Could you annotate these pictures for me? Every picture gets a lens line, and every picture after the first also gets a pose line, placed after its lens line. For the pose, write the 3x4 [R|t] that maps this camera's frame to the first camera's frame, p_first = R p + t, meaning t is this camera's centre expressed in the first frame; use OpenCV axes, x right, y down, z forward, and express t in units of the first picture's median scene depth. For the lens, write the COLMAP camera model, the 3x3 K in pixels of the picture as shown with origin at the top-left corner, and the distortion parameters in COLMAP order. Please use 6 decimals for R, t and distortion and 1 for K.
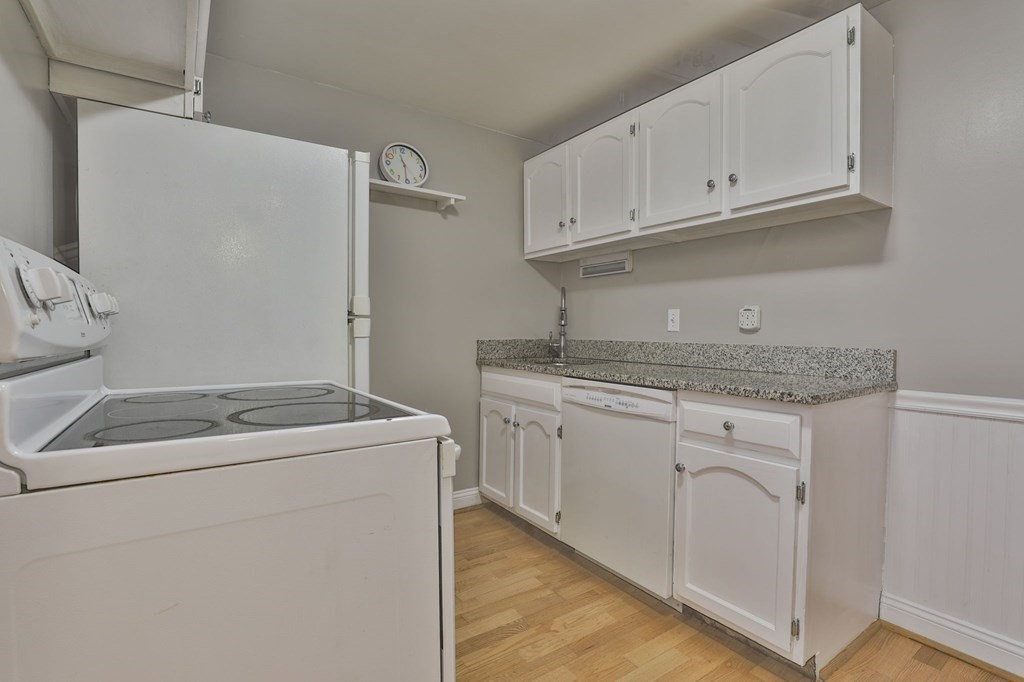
lens RADIAL K [[482.2, 0, 516.9], [0, 482.2, 340.6], [0, 0, 1]] dist [-0.044225, 0.011622]
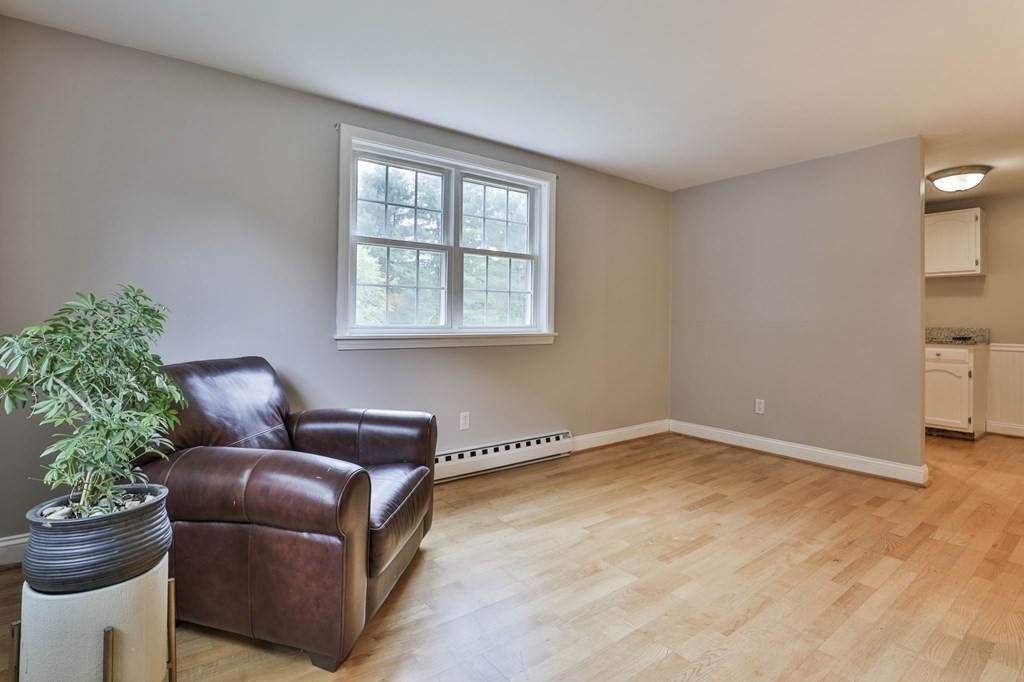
lens RADIAL K [[498.3, 0, 485.2], [0, 498.3, 314.0], [0, 0, 1]] dist [-0.044273, 0.011758]
pose [[0.999748, 0.003410, 0.022178, -1.618373], [-0.002638, 0.999392, -0.034758, 0.030841], [-0.022283, 0.034691, 0.999150, -1.276092]]
